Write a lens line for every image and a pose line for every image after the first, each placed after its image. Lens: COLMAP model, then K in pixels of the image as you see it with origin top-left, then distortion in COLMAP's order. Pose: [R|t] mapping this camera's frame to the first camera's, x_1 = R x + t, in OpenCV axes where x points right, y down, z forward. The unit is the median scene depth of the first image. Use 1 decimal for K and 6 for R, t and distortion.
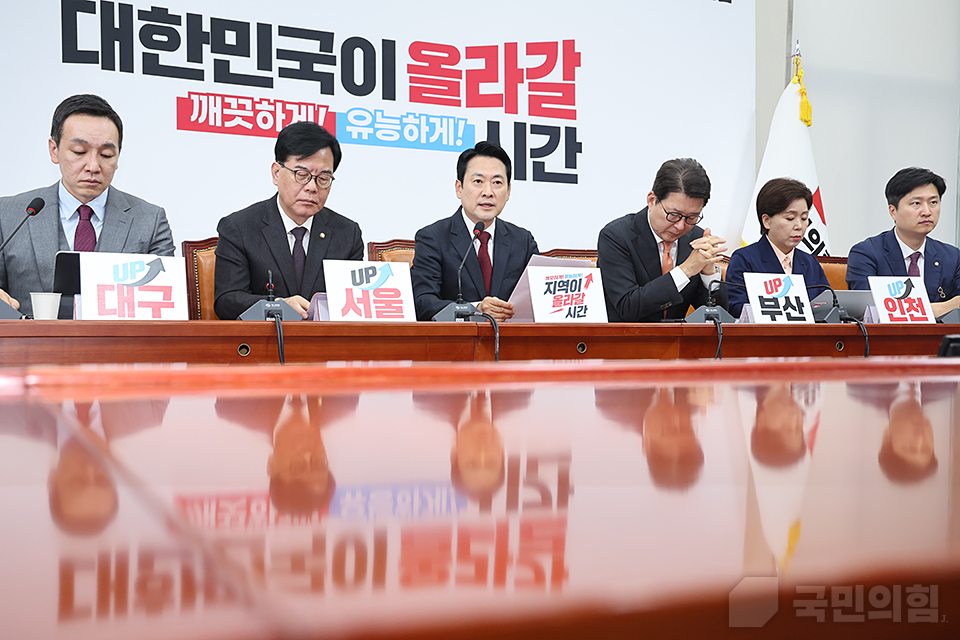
lens RADIAL K [[1153.4, 0, 485.9], [0, 1153.4, 309.2], [0, 0, 1]] dist [0.103907, 0.000000]
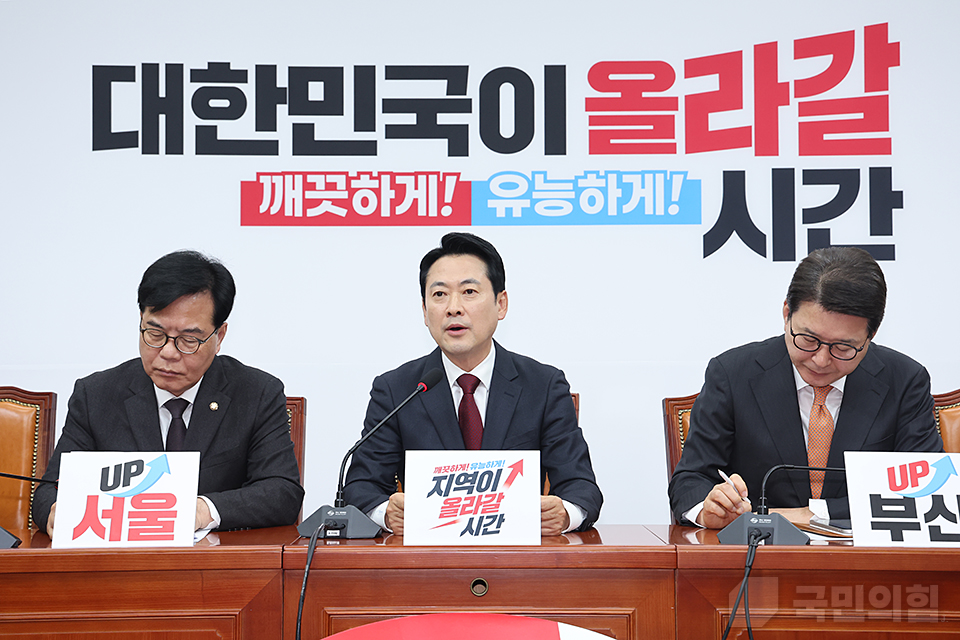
lens RADIAL K [[1658.1, 0, 467.4], [0, 1658.1, 319.0], [0, 0, 1]] dist [0.233374, 0.000000]
pose [[0.892566, -0.032229, -0.449763, 0.317239], [0.010965, 0.998699, -0.049803, -0.042503], [0.450782, 0.039521, 0.891759, 0.139436]]
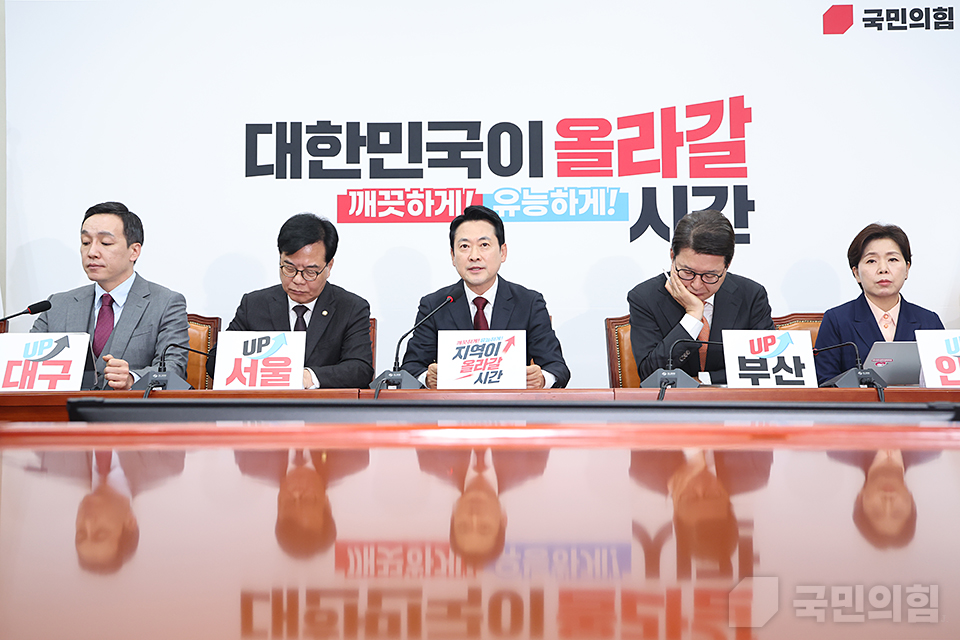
lens RADIAL K [[1016.2, 0, 469.0], [0, 1016.2, 336.5], [0, 0, 1]] dist [0.028234, 0.000000]
pose [[0.885976, -0.032315, -0.462604, 0.302037], [0.012628, 0.998880, -0.045592, 0.004256], [0.463559, 0.034552, 0.885392, 0.174561]]
